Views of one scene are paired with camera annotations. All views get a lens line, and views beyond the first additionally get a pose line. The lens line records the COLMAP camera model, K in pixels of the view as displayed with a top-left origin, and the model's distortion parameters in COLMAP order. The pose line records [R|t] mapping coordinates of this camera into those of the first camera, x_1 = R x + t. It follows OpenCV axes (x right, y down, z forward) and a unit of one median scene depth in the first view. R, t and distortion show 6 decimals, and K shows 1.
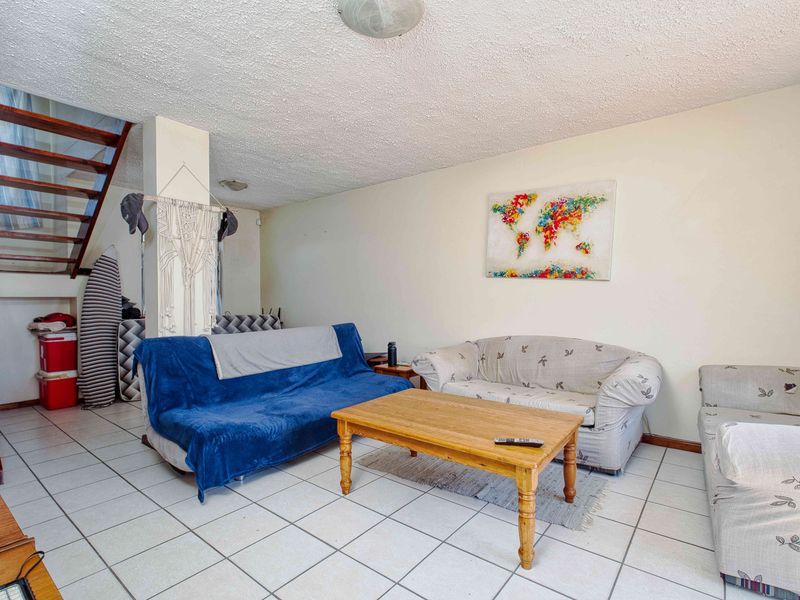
lens RADIAL K [[405.8, 0, 400.1], [0, 405.8, 297.8], [0, 0, 1]] dist [-0.000423, 0.001257]
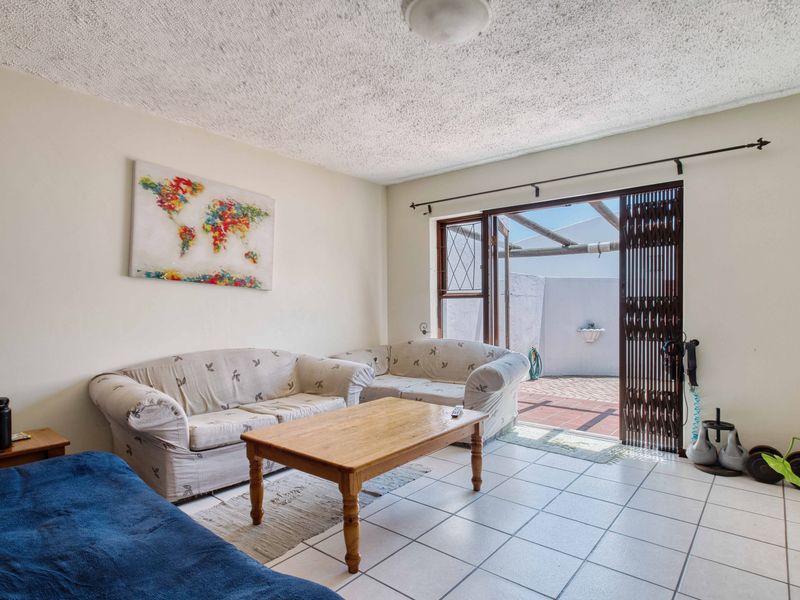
lens RADIAL K [[453.8, 0, 399.0], [0, 453.8, 305.8], [0, 0, 1]] dist [0.004871, -0.000079]
pose [[0.009460, 0.003077, 0.999951, -0.625839], [0.000533, 0.999995, -0.003083, 0.001280], [-0.999955, 0.000562, 0.009458, 0.590047]]
